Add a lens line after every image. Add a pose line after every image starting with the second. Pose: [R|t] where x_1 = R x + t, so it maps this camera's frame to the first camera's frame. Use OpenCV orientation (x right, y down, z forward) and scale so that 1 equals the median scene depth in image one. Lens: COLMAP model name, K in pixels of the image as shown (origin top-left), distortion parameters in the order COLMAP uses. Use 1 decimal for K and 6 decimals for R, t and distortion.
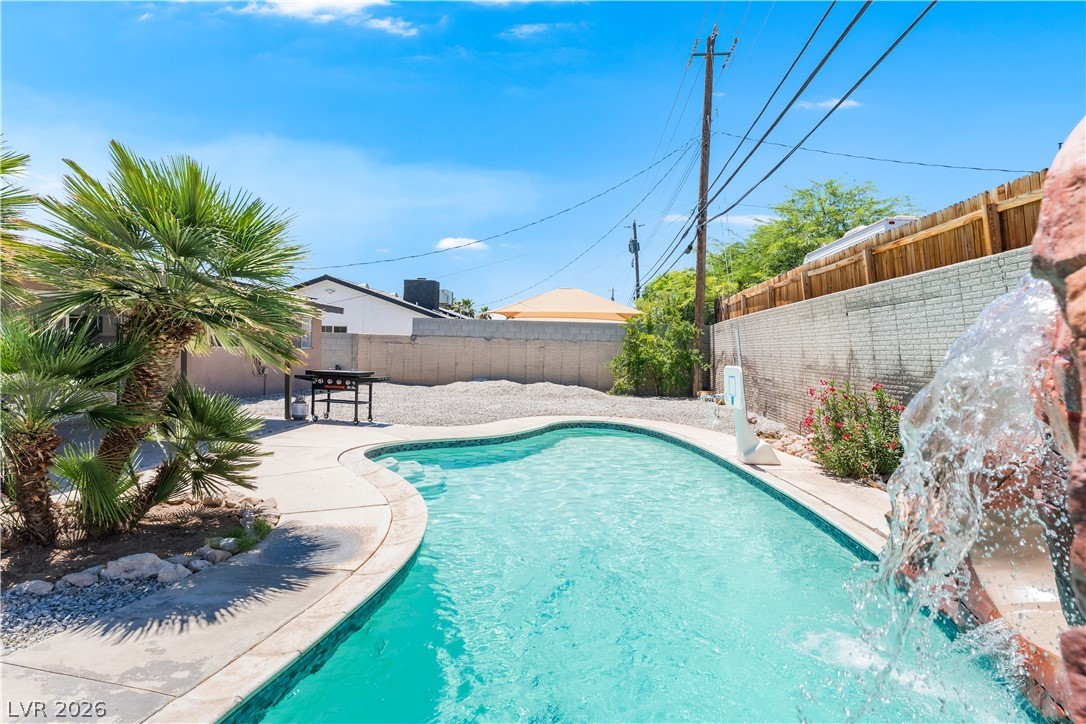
lens RADIAL K [[554.3, 0, 544.9], [0, 554.3, 363.5], [0, 0, 1]] dist [0.000476, -0.000171]
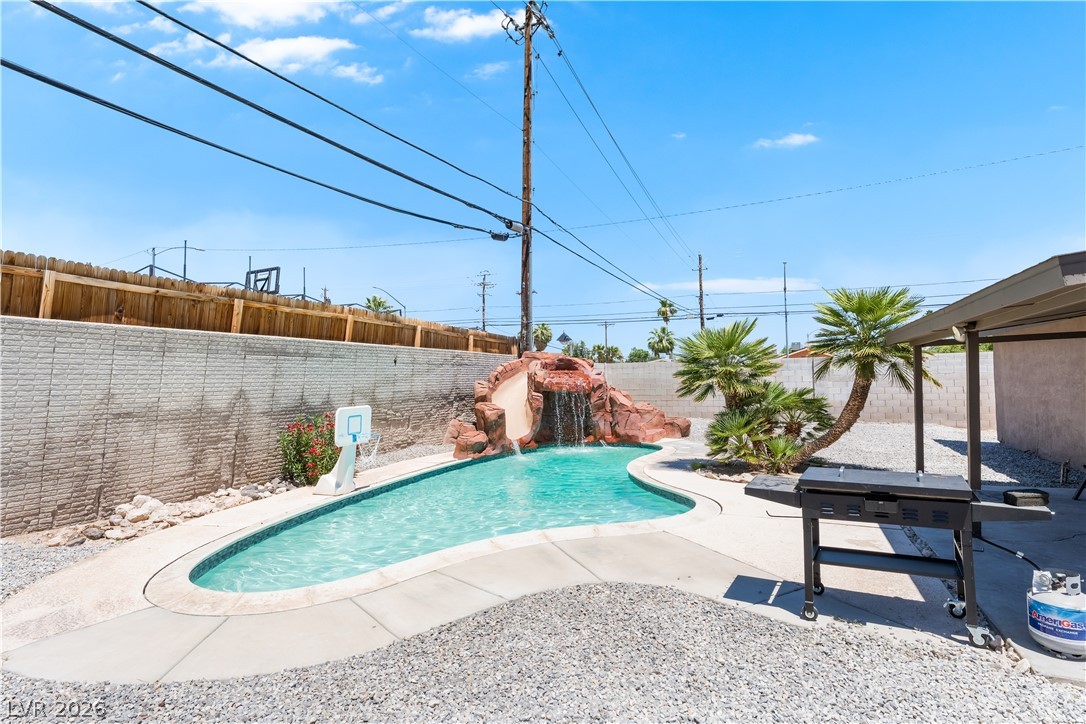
lens RADIAL K [[575.2, 0, 545.4], [0, 575.2, 360.5], [0, 0, 1]] dist [-0.000314, -0.000586]
pose [[-0.947474, -0.002201, 0.319825, -0.151376], [-0.003010, 0.999993, -0.002036, -0.033847], [-0.319819, -0.002892, -0.947474, 0.776924]]
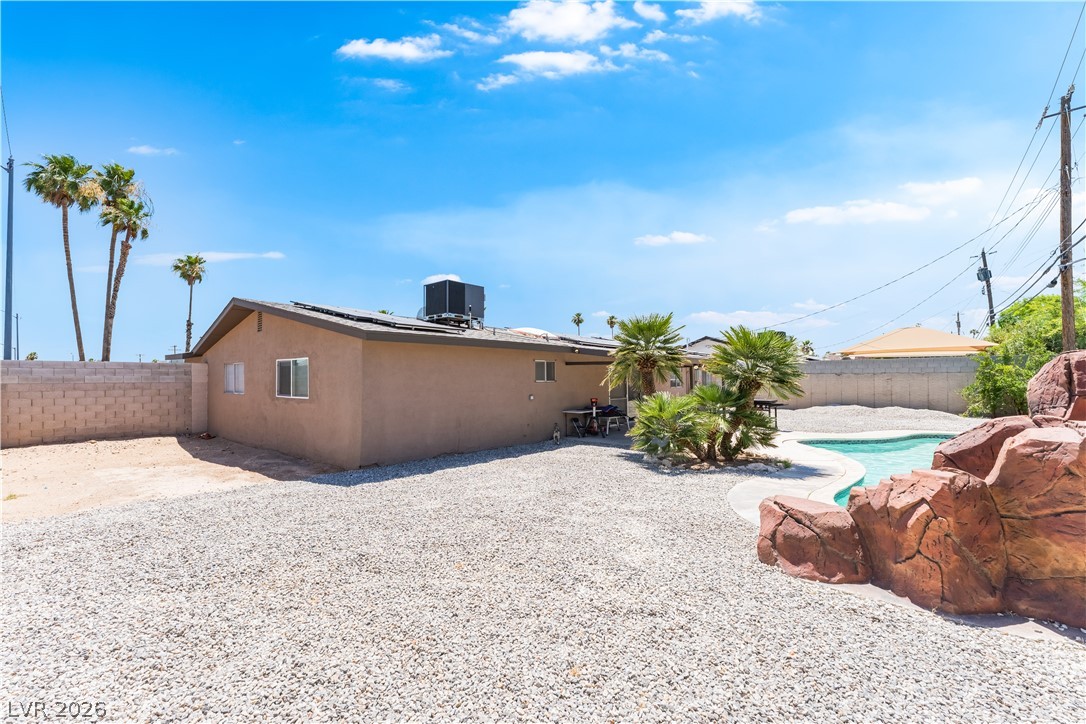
lens RADIAL K [[442.1, 0, 557.8], [0, 442.1, 373.7], [0, 0, 1]] dist [0.001171, -0.000071]
pose [[0.814861, -0.043793, -0.578000, -0.040399], [0.018664, 0.998607, -0.049349, -0.006362], [0.579356, 0.029424, 0.814544, -0.289841]]
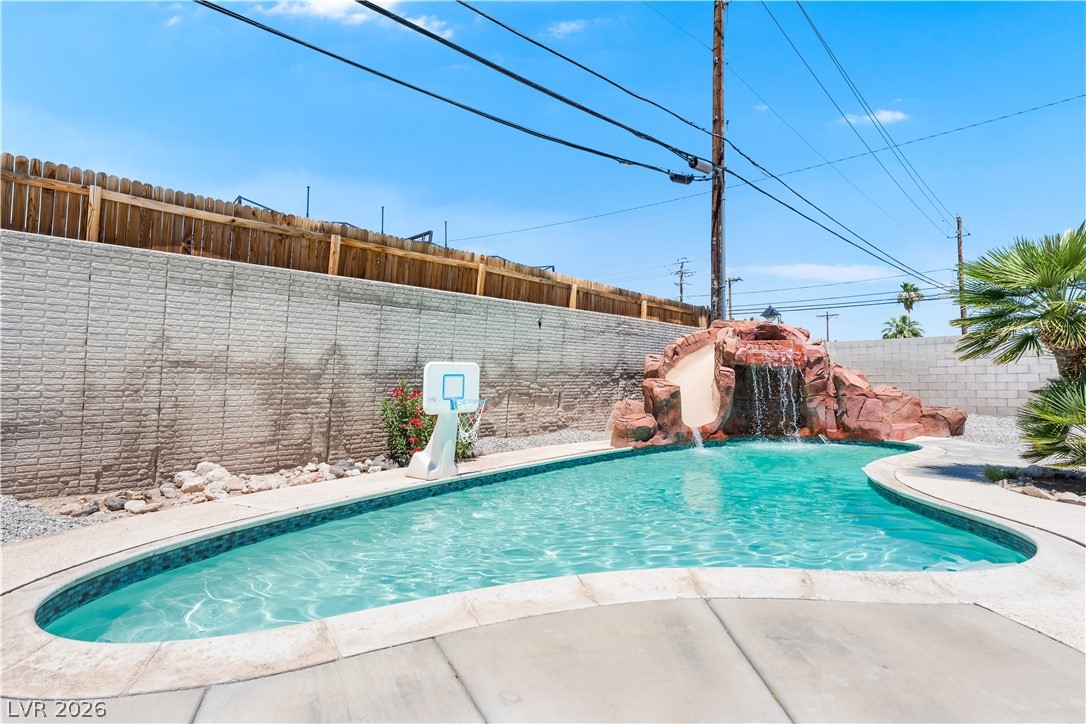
lens RADIAL K [[575.0, 0, 544.9], [0, 575.0, 362.5], [0, 0, 1]] dist [-0.001693, -0.000493]
pose [[-0.778989, -0.000340, 0.627038, -0.117009], [-0.001507, 0.999998, -0.001330, 0.002290], [-0.627036, -0.001982, -0.778988, 0.624906]]
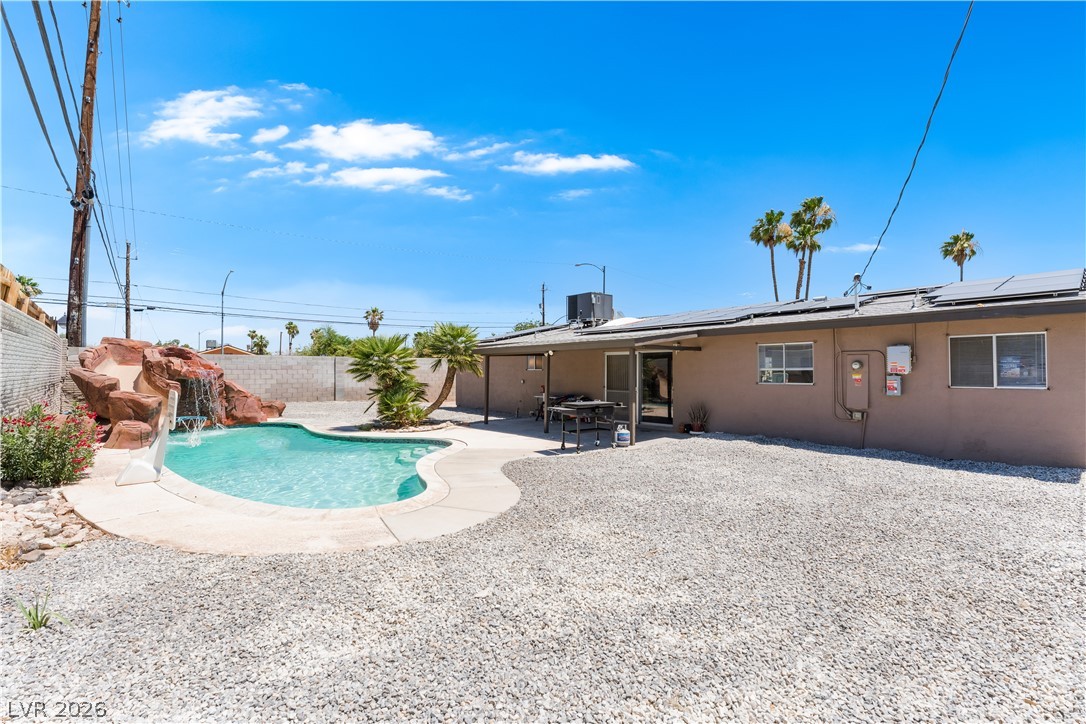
lens RADIAL K [[484.6, 0, 544.4], [0, 484.6, 363.0], [0, 0, 1]] dist [-0.002509, -0.000234]
pose [[-0.702062, -0.040220, -0.710979, 0.201034], [-0.037747, 0.999102, -0.019245, -0.023327], [0.711114, 0.013326, -0.702950, 0.871672]]
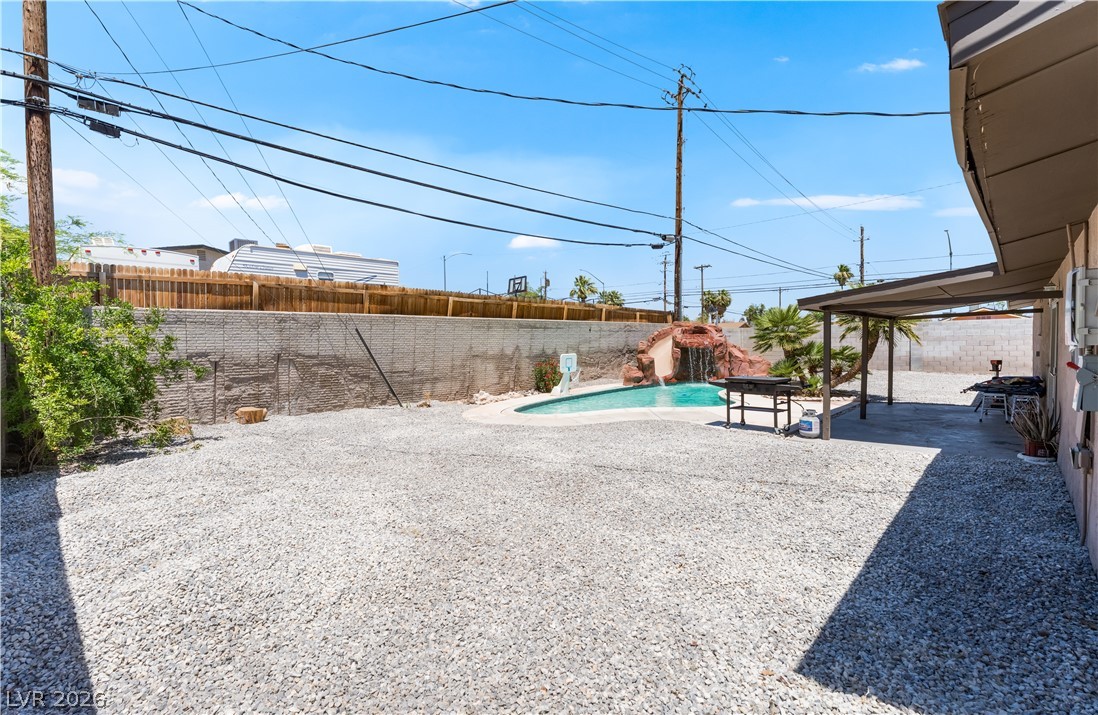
lens RADIAL K [[498.5, 0, 549.0], [0, 498.5, 357.5], [0, 0, 1]] dist [0.000427, -0.000116]
pose [[-0.776484, -0.035039, 0.629162, -0.344244], [0.009426, 0.997695, 0.067196, -0.046341], [-0.630067, 0.058107, -0.774364, 1.037073]]
